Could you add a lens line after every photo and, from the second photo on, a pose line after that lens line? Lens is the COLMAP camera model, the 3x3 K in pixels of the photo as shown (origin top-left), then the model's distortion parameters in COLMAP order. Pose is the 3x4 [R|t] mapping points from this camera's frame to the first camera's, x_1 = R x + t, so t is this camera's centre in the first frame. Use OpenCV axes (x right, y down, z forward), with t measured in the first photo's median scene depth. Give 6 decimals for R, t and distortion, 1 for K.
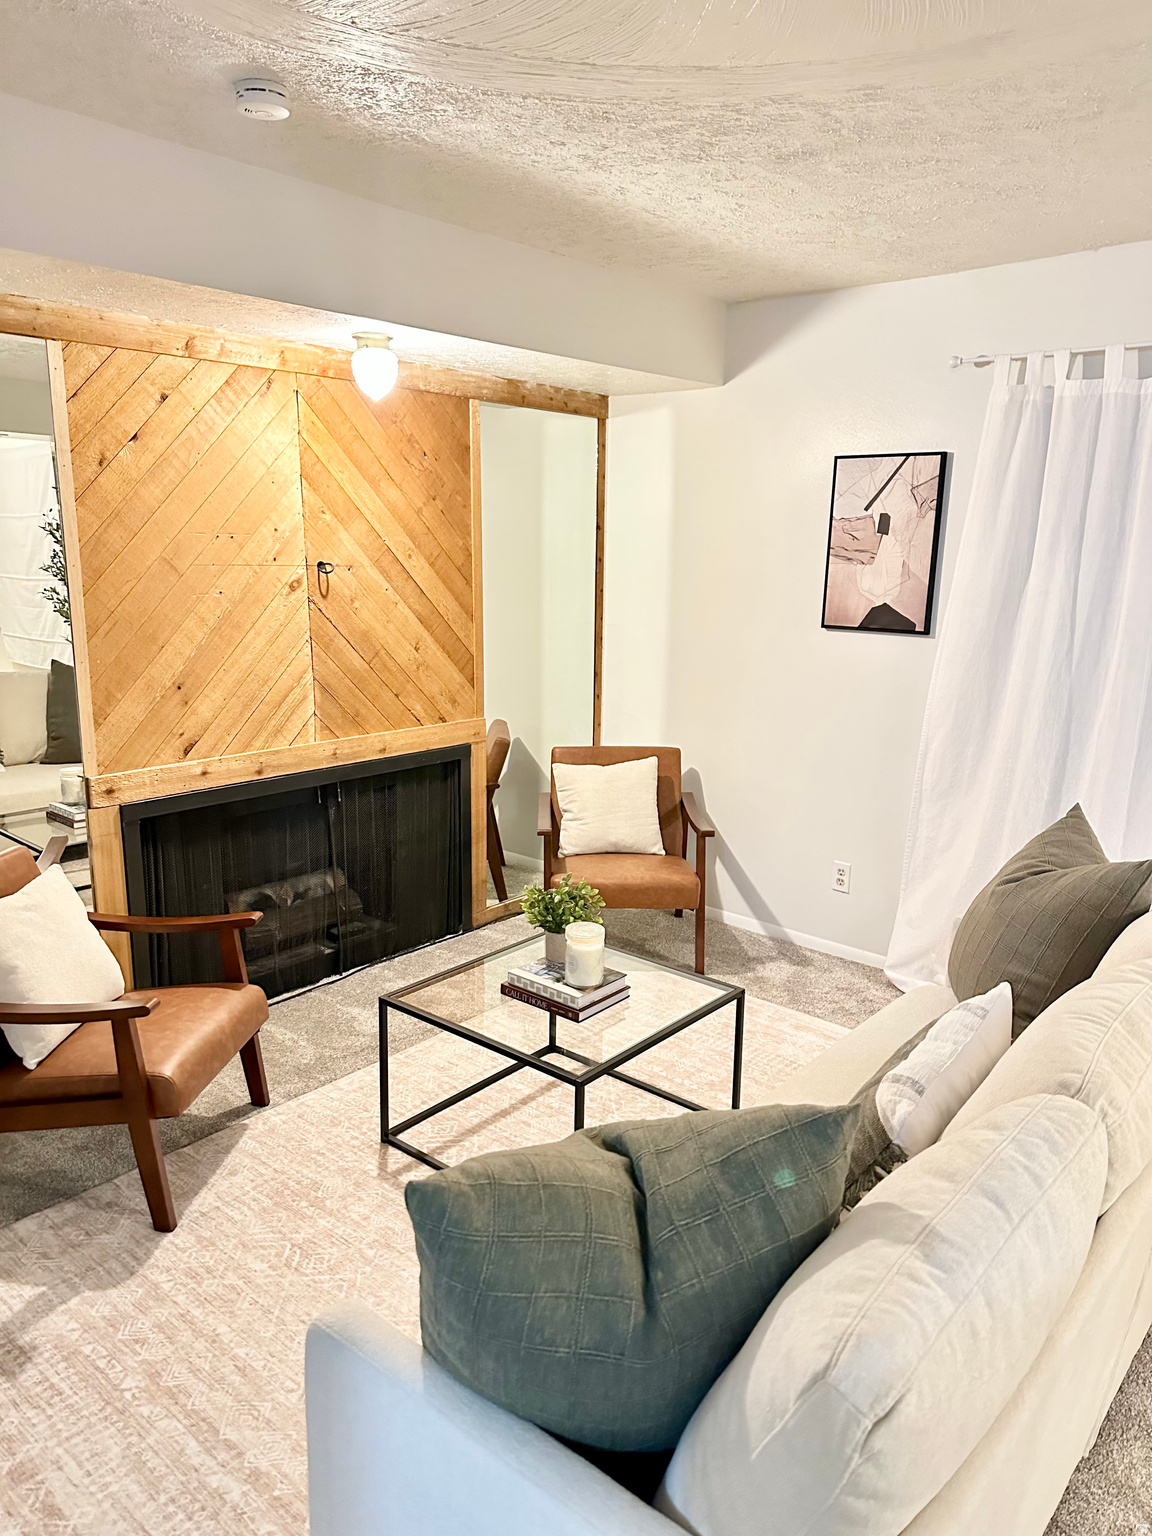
lens RADIAL K [[1075.8, 0, 584.1], [0, 1075.8, 782.6], [0, 0, 1]] dist [0.051476, -0.051283]
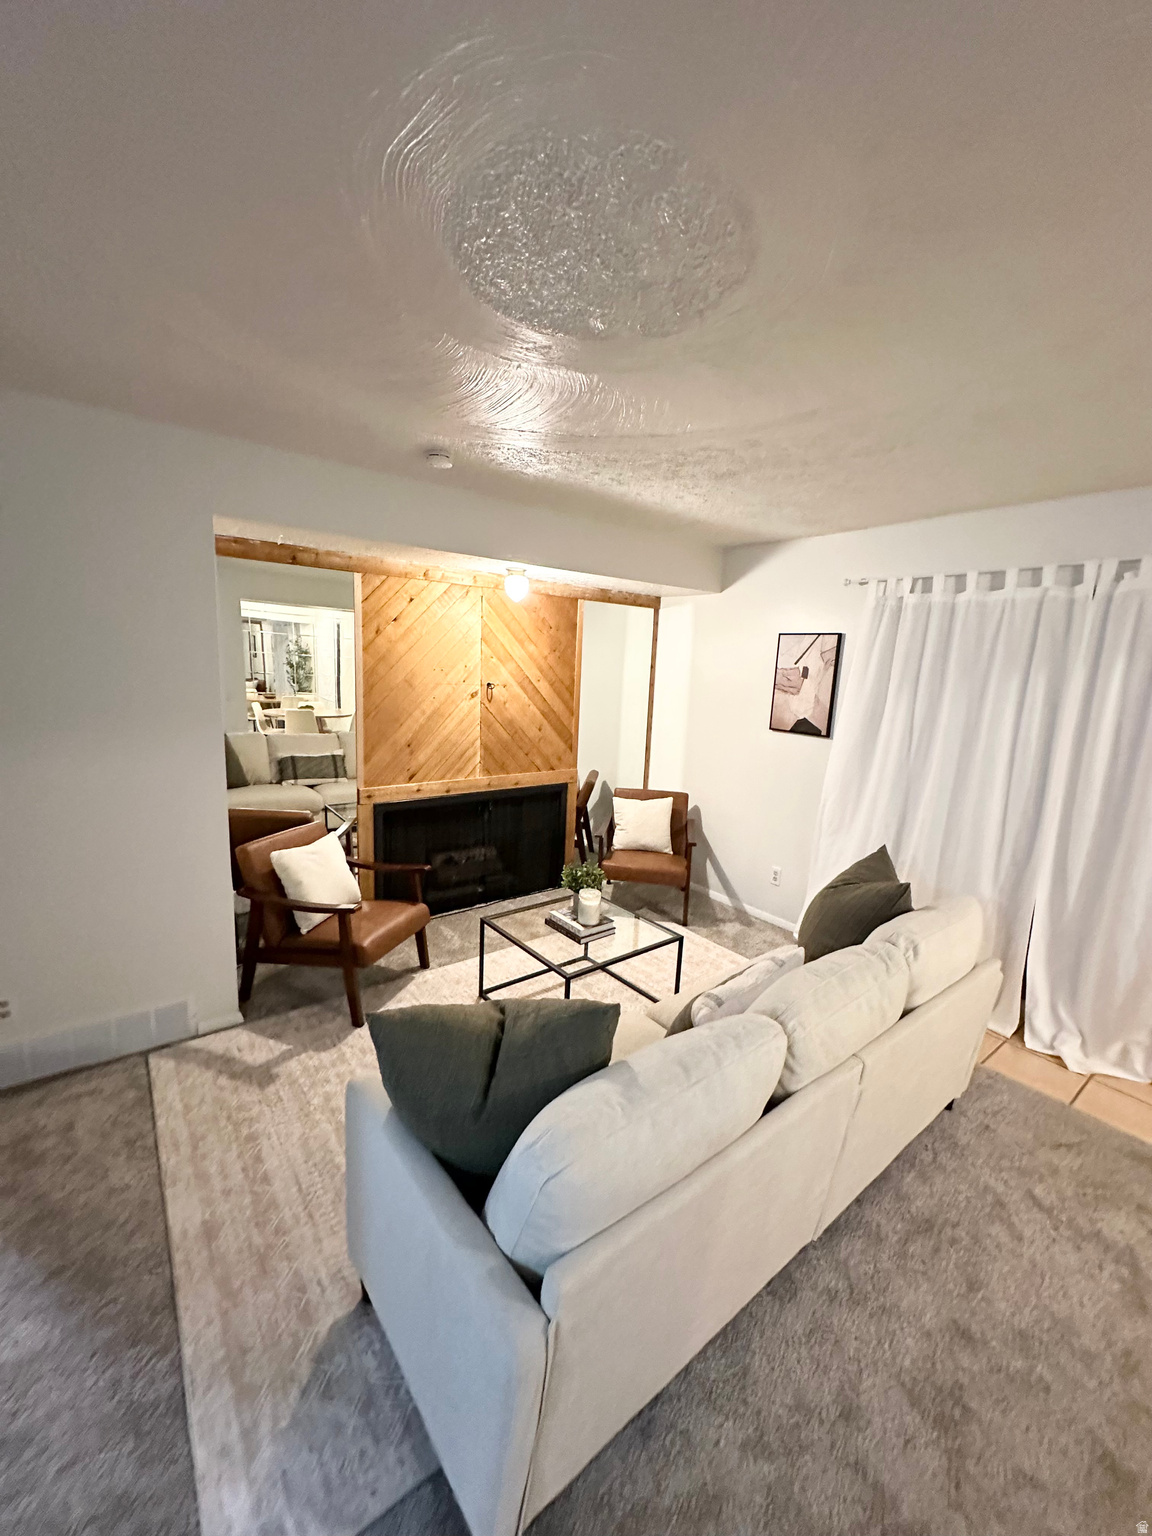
lens RADIAL K [[609.9, 0, 575.1], [0, 609.9, 767.9], [0, 0, 1]] dist [-0.007570, 0.001269]
pose [[0.979581, 0.060665, -0.191679, 0.129466], [-0.071716, 0.996108, -0.051241, -0.013147], [0.187824, 0.063941, 0.980119, -0.010983]]
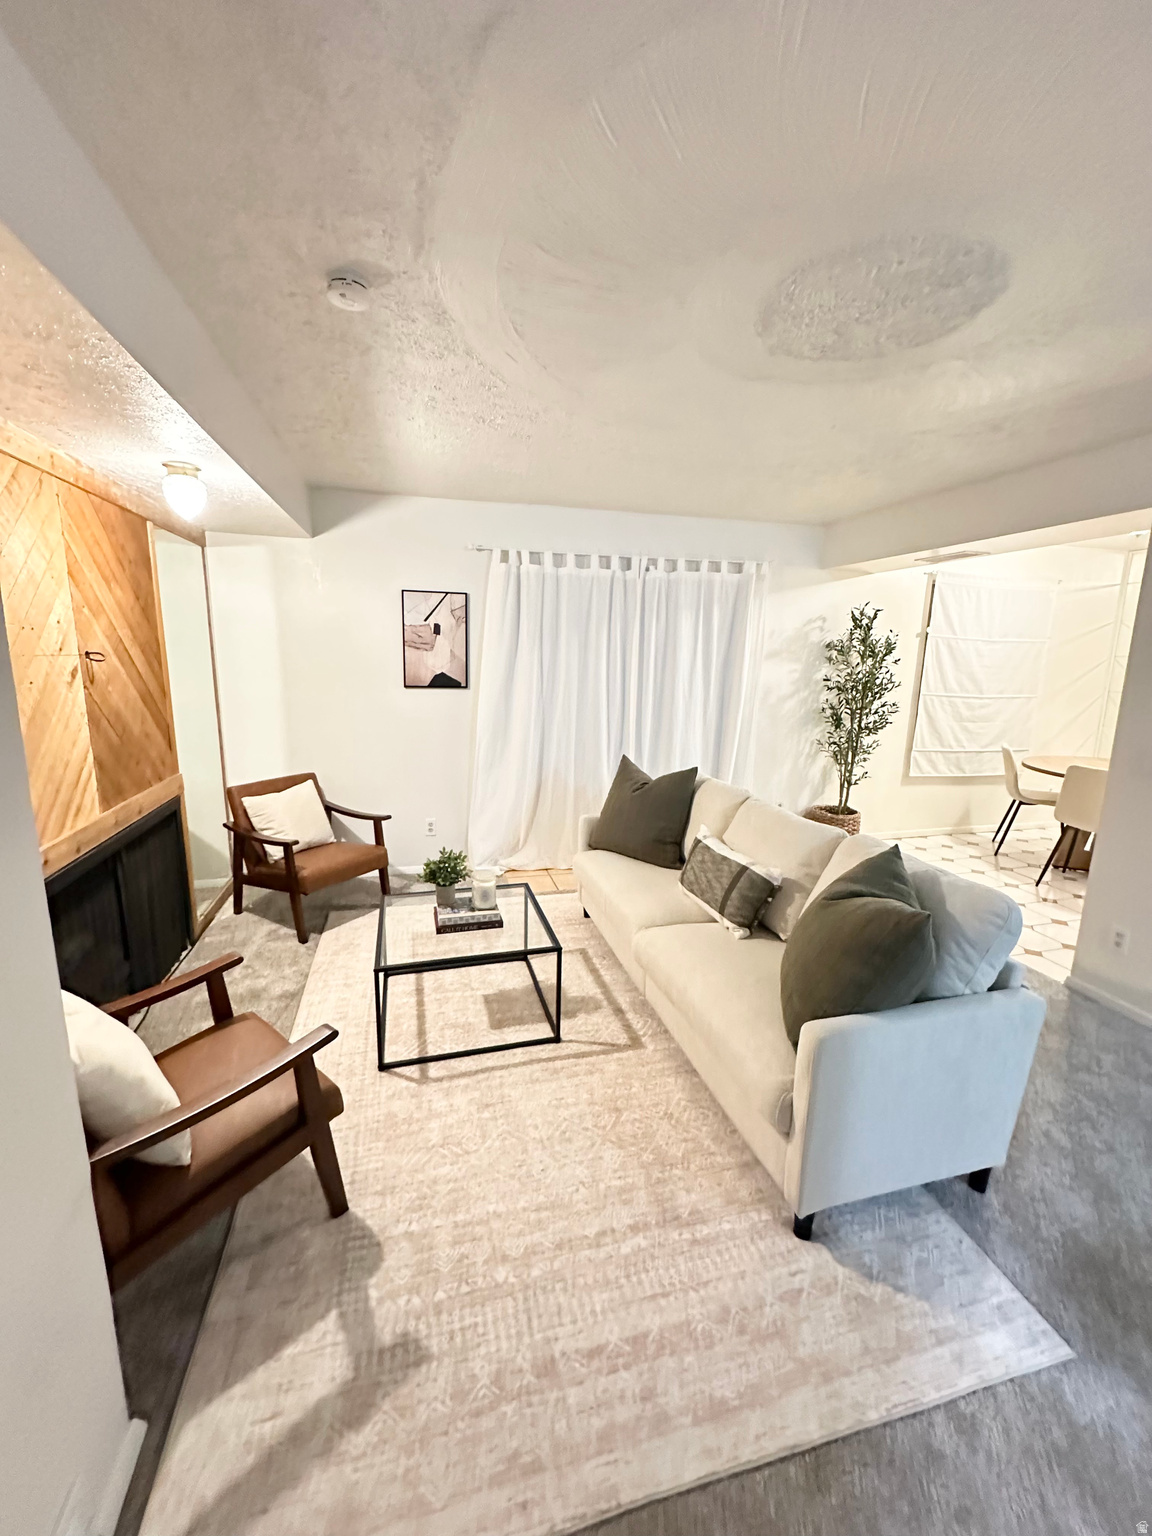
lens RADIAL K [[609.9, 0, 571.2], [0, 609.9, 771.0], [0, 0, 1]] dist [-0.007570, 0.001269]
pose [[0.565954, -0.163269, 0.808108, -0.528746], [0.167384, 0.982535, 0.081284, -0.057041], [-0.807266, 0.089261, 0.583399, 0.275612]]
